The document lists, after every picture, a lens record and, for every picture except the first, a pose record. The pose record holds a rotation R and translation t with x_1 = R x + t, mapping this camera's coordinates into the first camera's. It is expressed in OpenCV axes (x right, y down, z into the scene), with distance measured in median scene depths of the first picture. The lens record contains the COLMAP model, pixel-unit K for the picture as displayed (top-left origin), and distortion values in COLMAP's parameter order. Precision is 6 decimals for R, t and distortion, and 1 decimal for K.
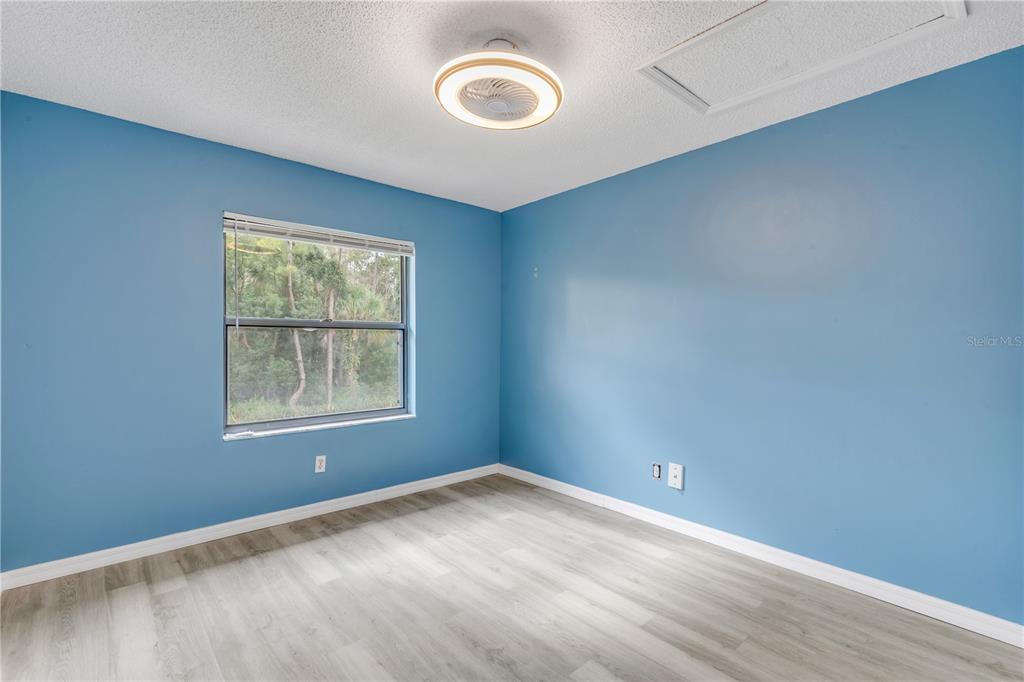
lens RADIAL K [[460.2, 0, 510.8], [0, 460.2, 340.8], [0, 0, 1]] dist [0.004847, -0.000780]
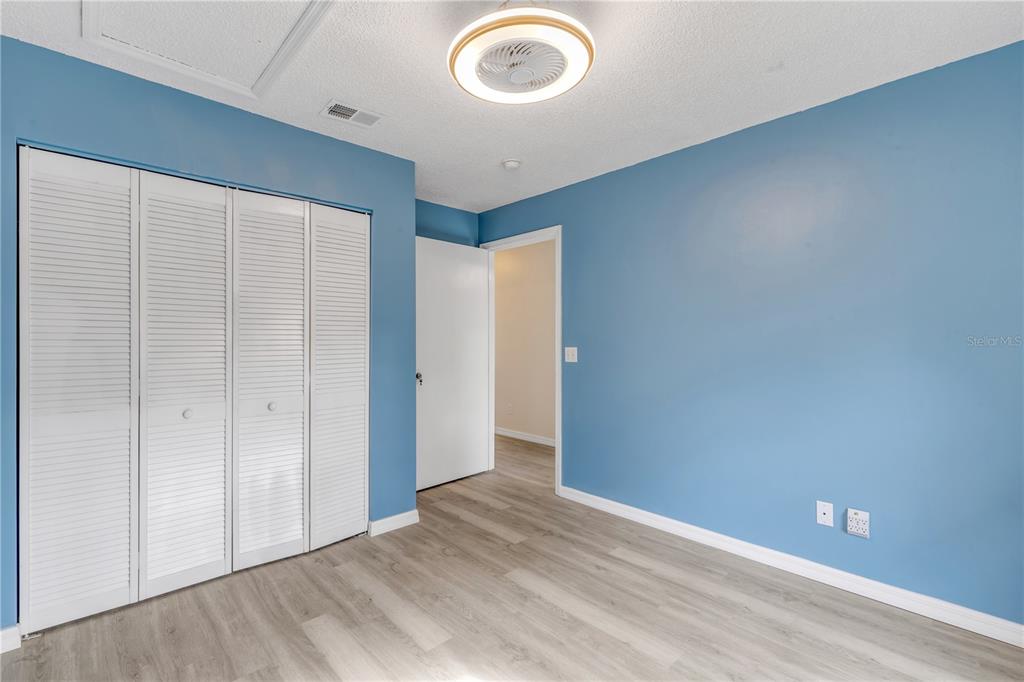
lens RADIAL K [[460.2, 0, 510.8], [0, 460.2, 340.8], [0, 0, 1]] dist [0.004847, -0.000780]
pose [[-0.999438, -0.003715, -0.033328, 0.013751], [-0.003653, 0.999992, -0.001908, -0.001320], [0.033335, -0.001785, -0.999443, 1.264612]]
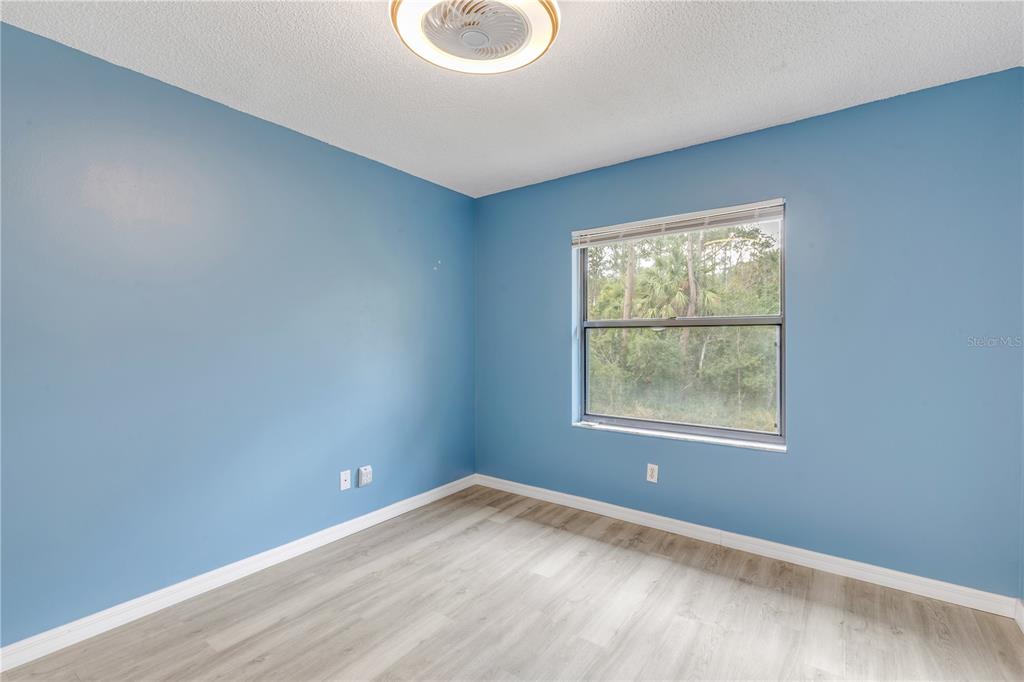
lens RADIAL K [[460.2, 0, 510.8], [0, 460.2, 340.8], [0, 0, 1]] dist [0.004847, -0.000780]
pose [[0.213723, 0.002422, -0.976891, 0.498232], [0.004483, 0.999984, 0.003460, -0.005756], [0.976884, -0.005119, 0.213709, 0.597472]]
